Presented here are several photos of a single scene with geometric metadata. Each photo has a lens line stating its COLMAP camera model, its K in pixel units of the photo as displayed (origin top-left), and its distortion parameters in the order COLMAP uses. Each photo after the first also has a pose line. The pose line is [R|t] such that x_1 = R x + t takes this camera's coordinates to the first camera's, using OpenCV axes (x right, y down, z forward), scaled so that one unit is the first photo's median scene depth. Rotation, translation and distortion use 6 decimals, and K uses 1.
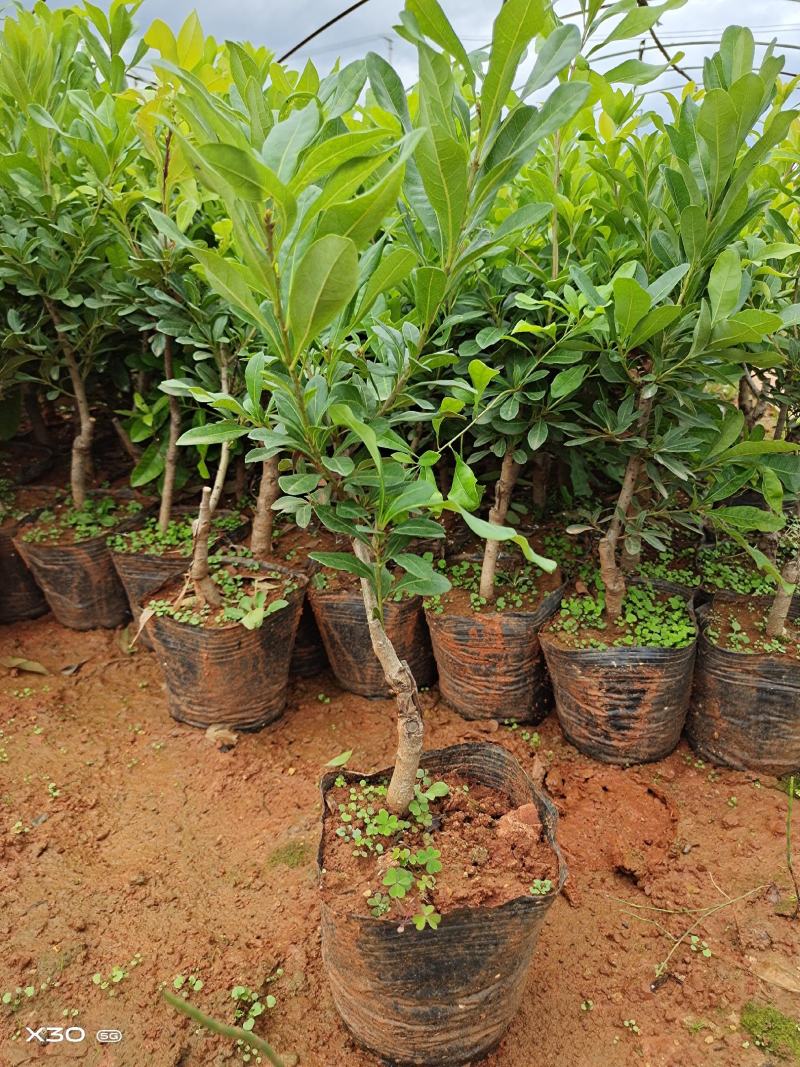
lens RADIAL K [[827.0, 0, 399.8], [0, 827.0, 530.2], [0, 0, 1]] dist [0.031543, -0.013646]
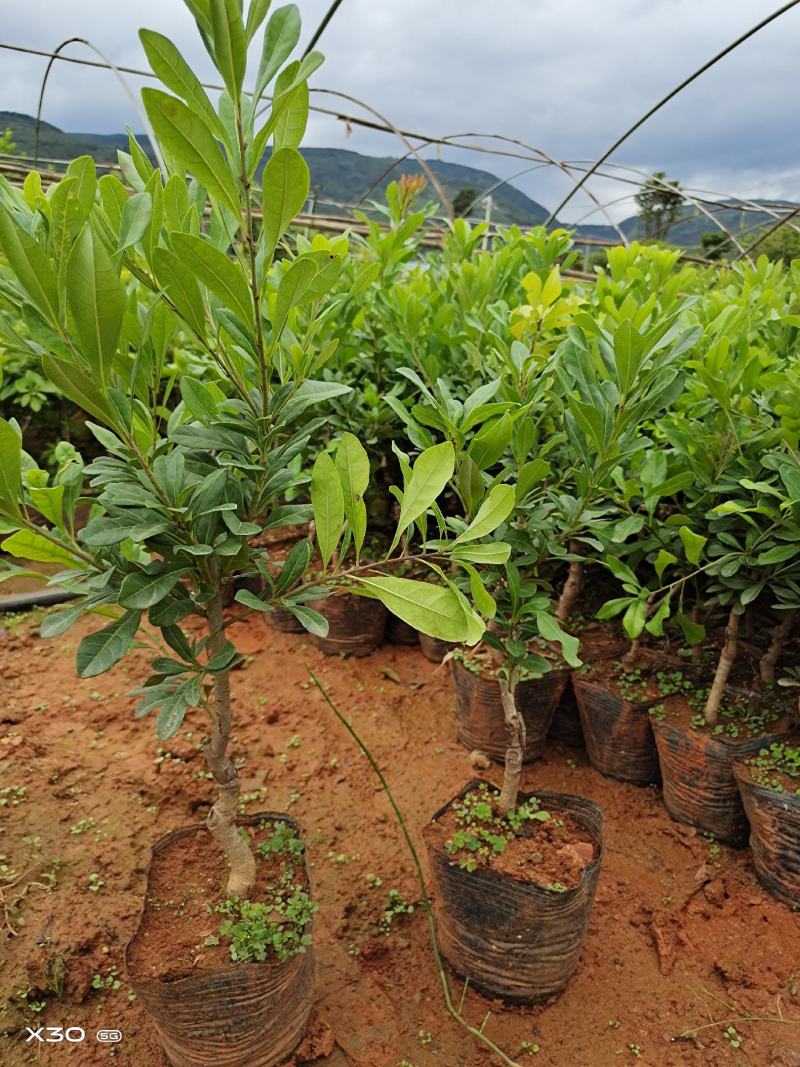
lens RADIAL K [[827.0, 0, 399.3], [0, 827.0, 534.6], [0, 0, 1]] dist [0.031543, -0.013646]
pose [[0.816286, 0.182248, -0.548145, 0.367423], [-0.237736, 0.970827, -0.031250, -0.036101], [0.526459, 0.155823, 0.835799, -0.269651]]
